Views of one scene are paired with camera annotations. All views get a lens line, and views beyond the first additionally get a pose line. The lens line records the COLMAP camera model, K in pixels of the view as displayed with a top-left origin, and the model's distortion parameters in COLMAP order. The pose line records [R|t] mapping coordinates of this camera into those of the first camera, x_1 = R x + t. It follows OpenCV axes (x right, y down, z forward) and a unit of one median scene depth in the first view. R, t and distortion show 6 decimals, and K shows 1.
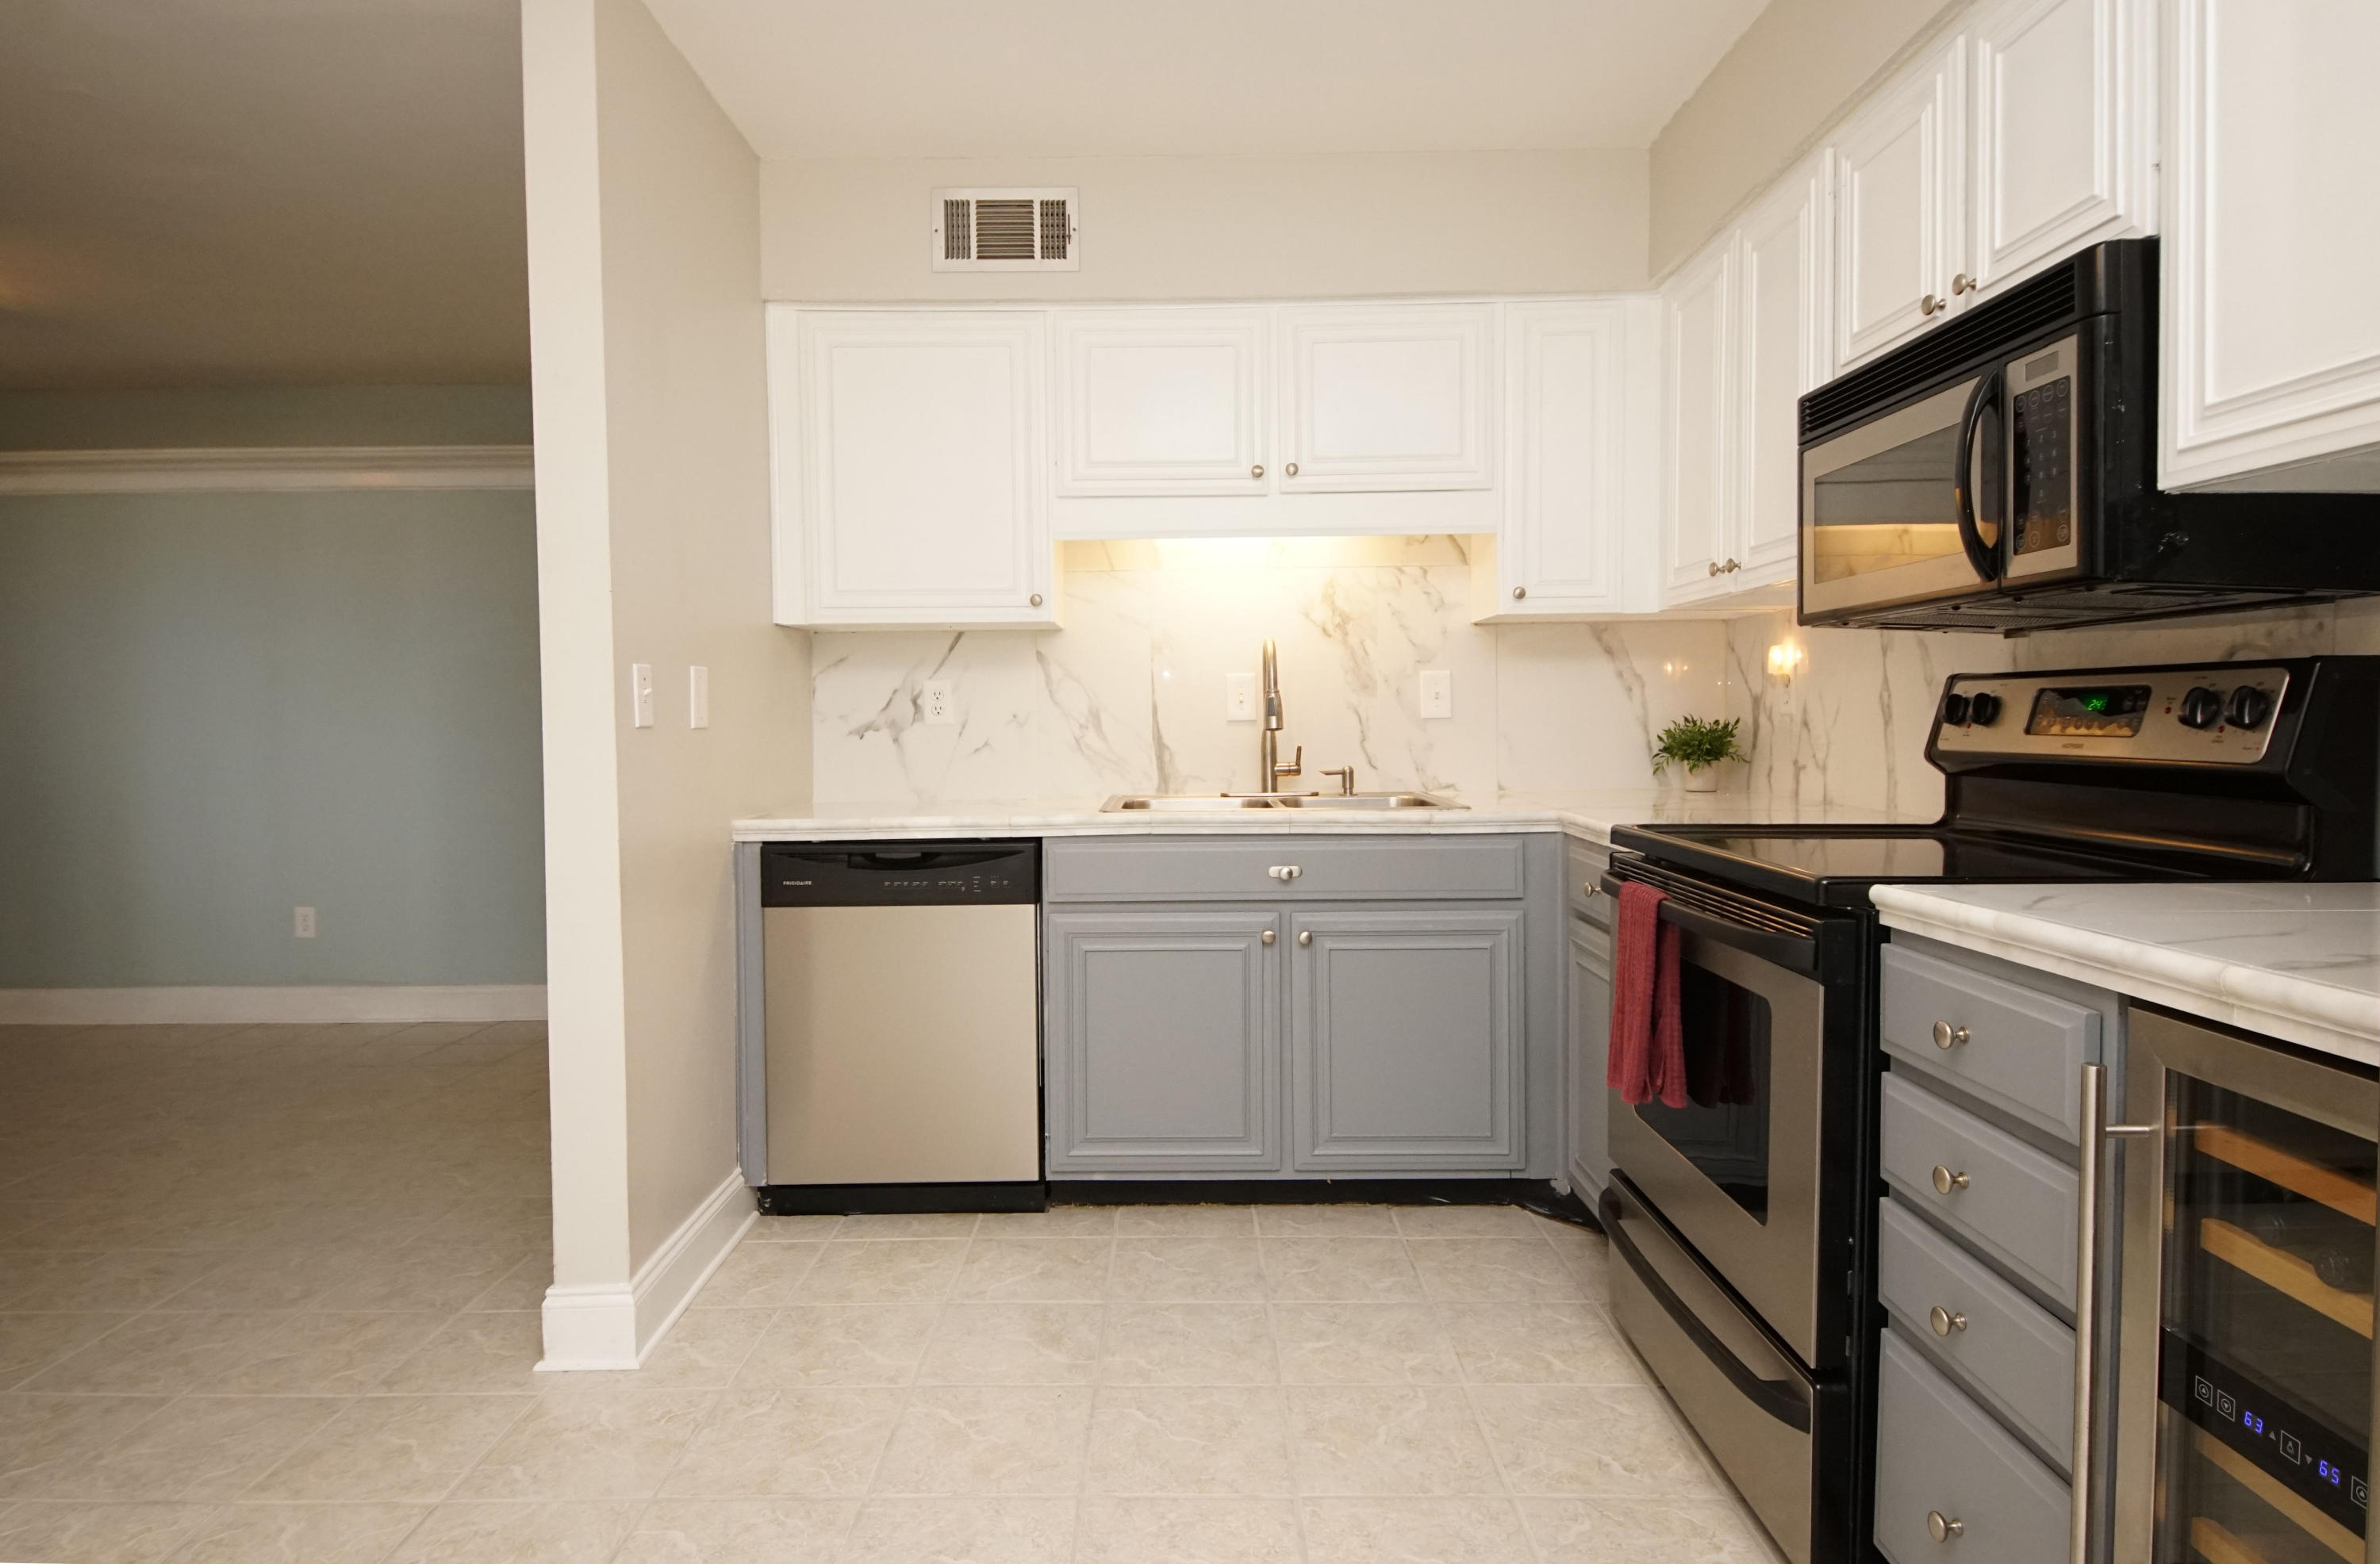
lens RADIAL K [[1296.0, 0, 1167.2], [0, 1296.0, 762.7], [0, 0, 1]] dist [0.034112, -0.034560]
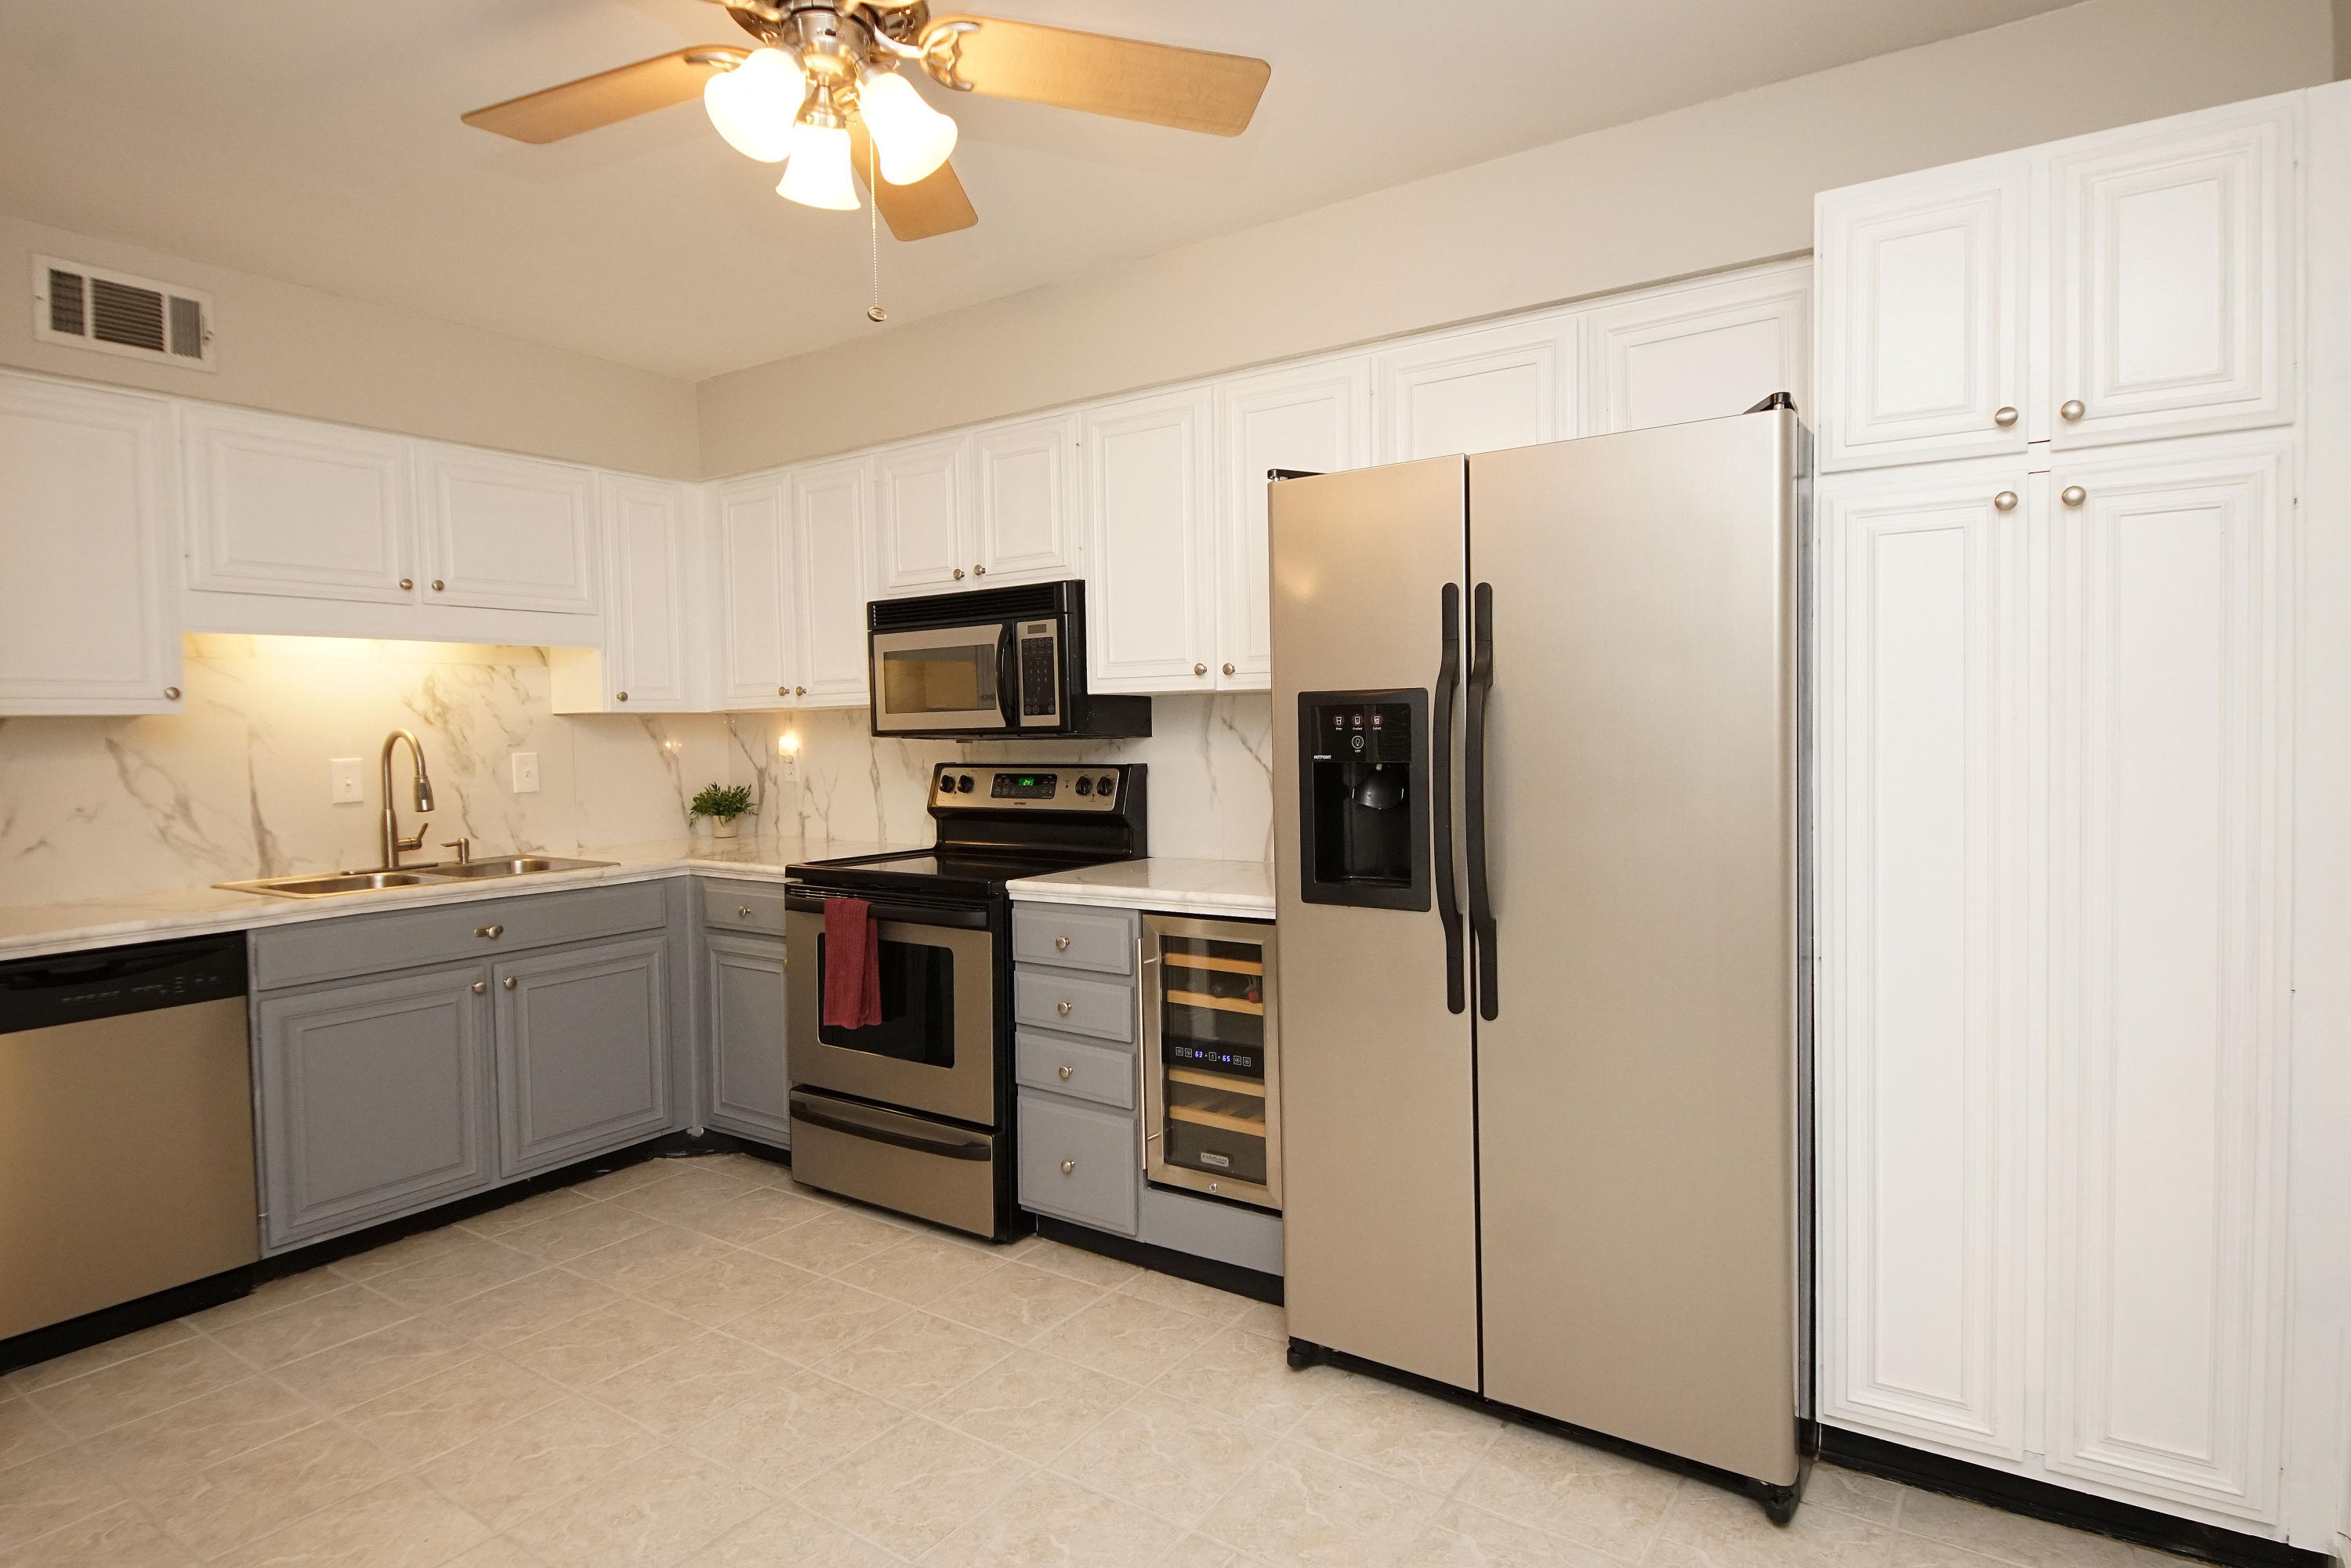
lens RADIAL K [[1256.7, 0, 1164.5], [0, 1256.7, 771.5], [0, 0, 1]] dist [0.035824, -0.035684]
pose [[0.560511, -0.029716, 0.827614, -0.517621], [0.042728, 0.999063, 0.006934, -0.043965], [-0.827044, 0.031476, 0.561255, -0.175060]]
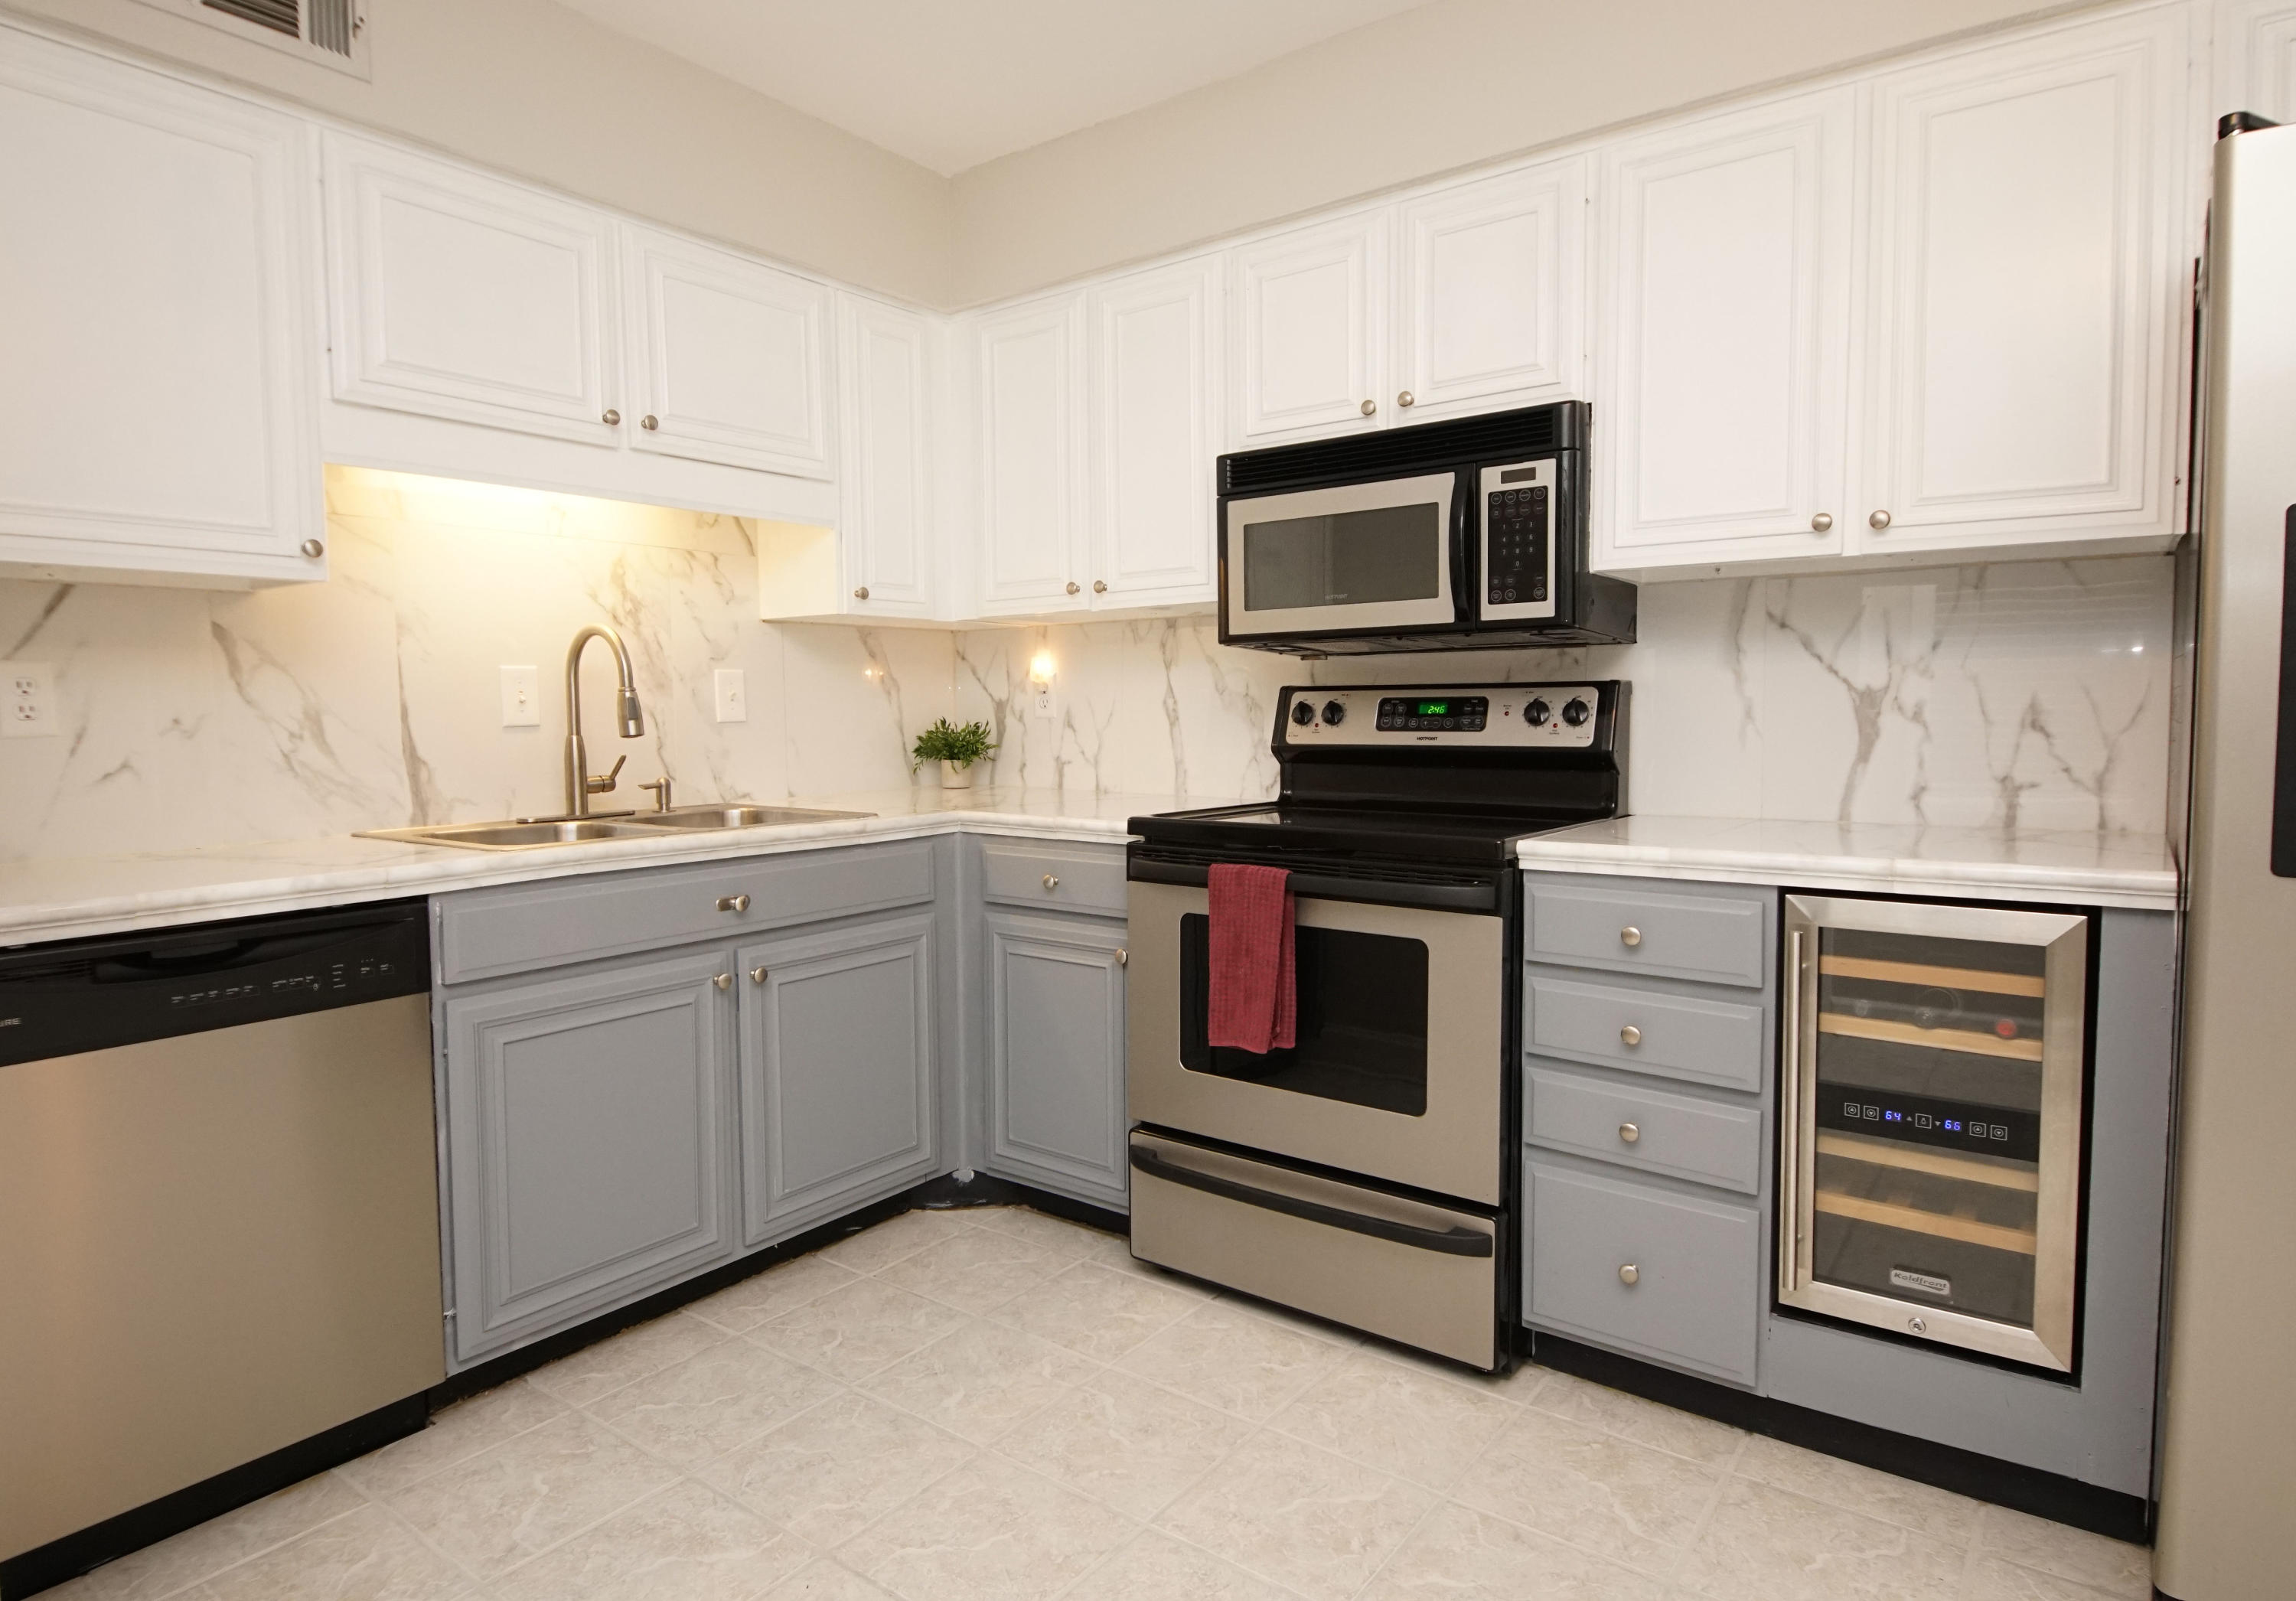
lens RADIAL K [[1292.7, 0, 1136.2], [0, 1292.7, 783.5], [0, 0, 1]] dist [0.034106, -0.036840]
pose [[0.596243, -0.043041, 0.801649, -0.426794], [0.032080, 0.999042, 0.029779, -0.010760], [-0.802163, 0.007961, 0.597052, 0.275355]]
